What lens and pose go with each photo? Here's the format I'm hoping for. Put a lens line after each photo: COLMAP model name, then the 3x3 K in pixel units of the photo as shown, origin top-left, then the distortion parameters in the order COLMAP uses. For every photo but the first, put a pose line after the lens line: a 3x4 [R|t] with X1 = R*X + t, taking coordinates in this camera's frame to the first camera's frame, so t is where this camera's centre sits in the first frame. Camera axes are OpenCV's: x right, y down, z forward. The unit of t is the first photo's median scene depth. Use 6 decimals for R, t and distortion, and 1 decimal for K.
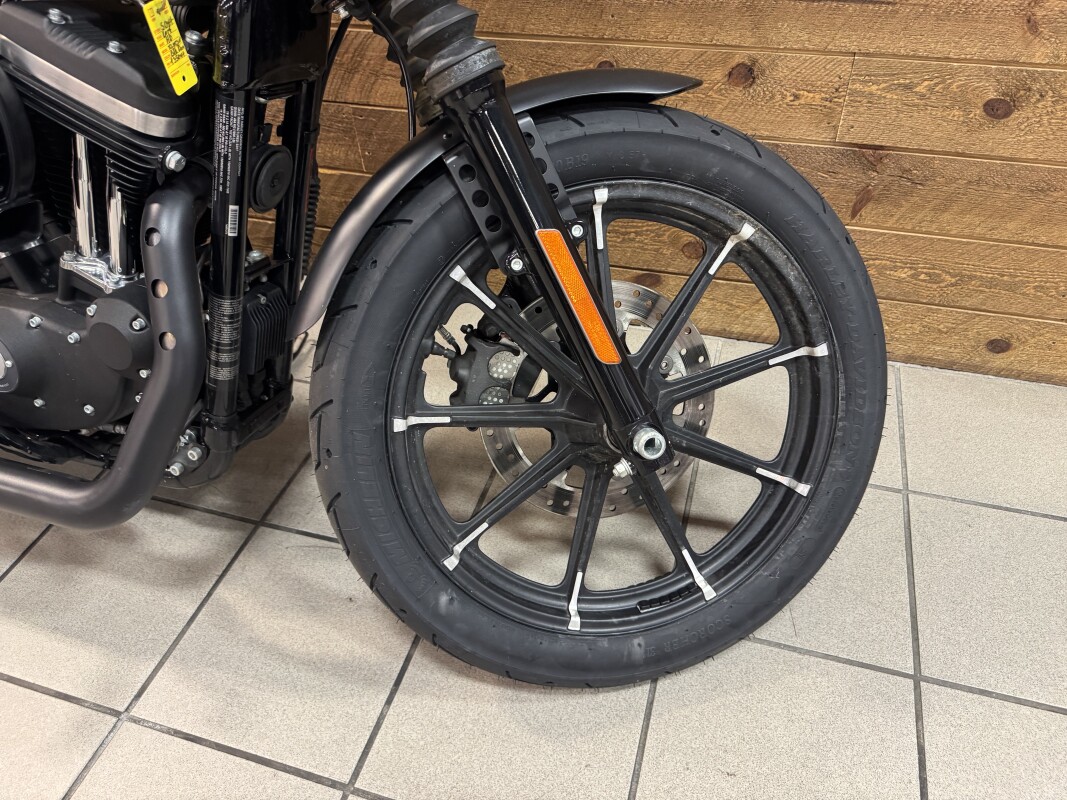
lens RADIAL K [[756.5, 0, 530.1], [0, 756.5, 405.9], [0, 0, 1]] dist [0.115495, -0.178870]
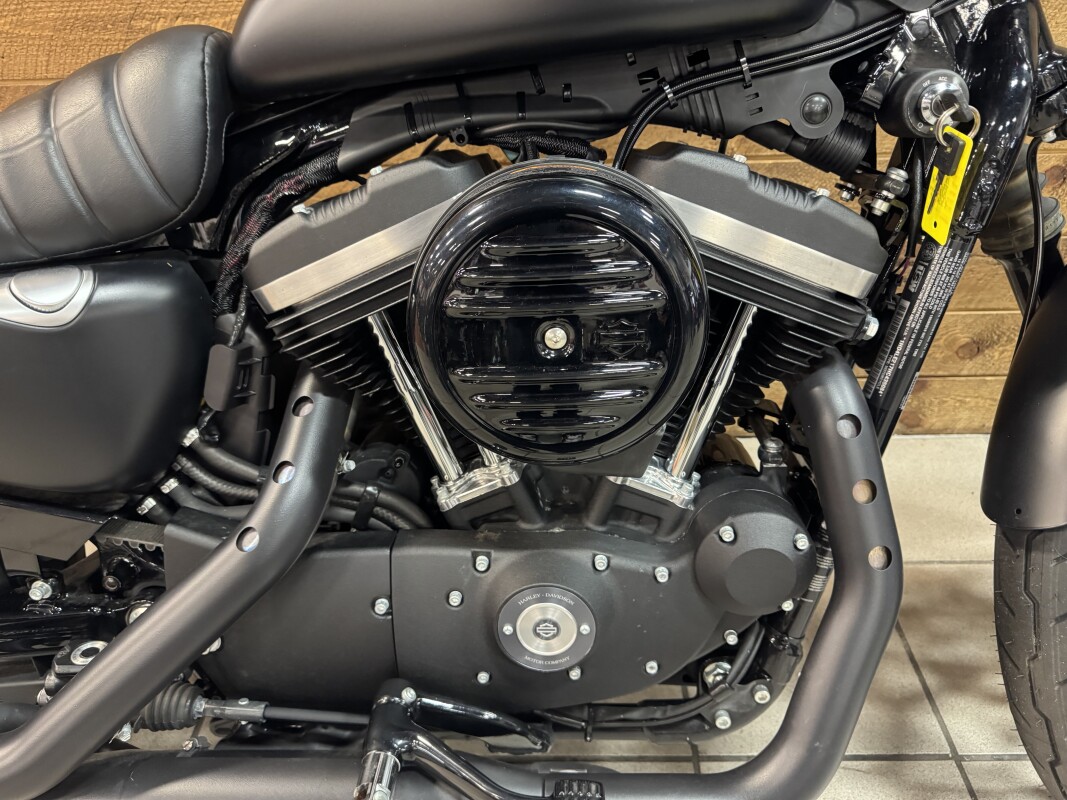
lens RADIAL K [[779.5, 0, 533.5], [0, 779.5, 400.0], [0, 0, 1]] dist [0.001873, 0.000124]
pose [[0.960509, -0.141005, 0.239875, -0.819835], [0.174402, 0.976818, -0.124141, -0.170961], [-0.216810, 0.161073, 0.962834, 0.266385]]
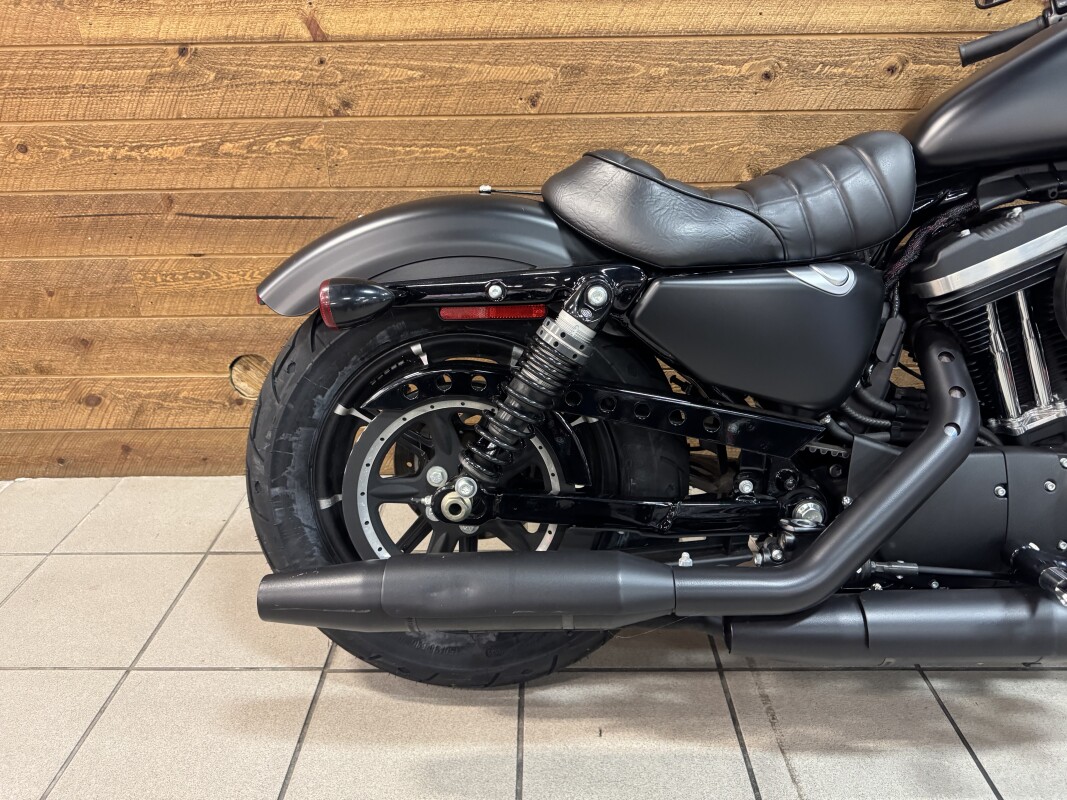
lens RADIAL K [[761.8, 0, 537.1], [0, 761.8, 399.0], [0, 0, 1]] dist [0.041509, -0.052401]
pose [[0.957646, -0.082921, 0.275751, -1.711772], [0.167911, 0.938779, -0.300833, -0.005242], [-0.233923, 0.334393, 0.912941, 0.158687]]
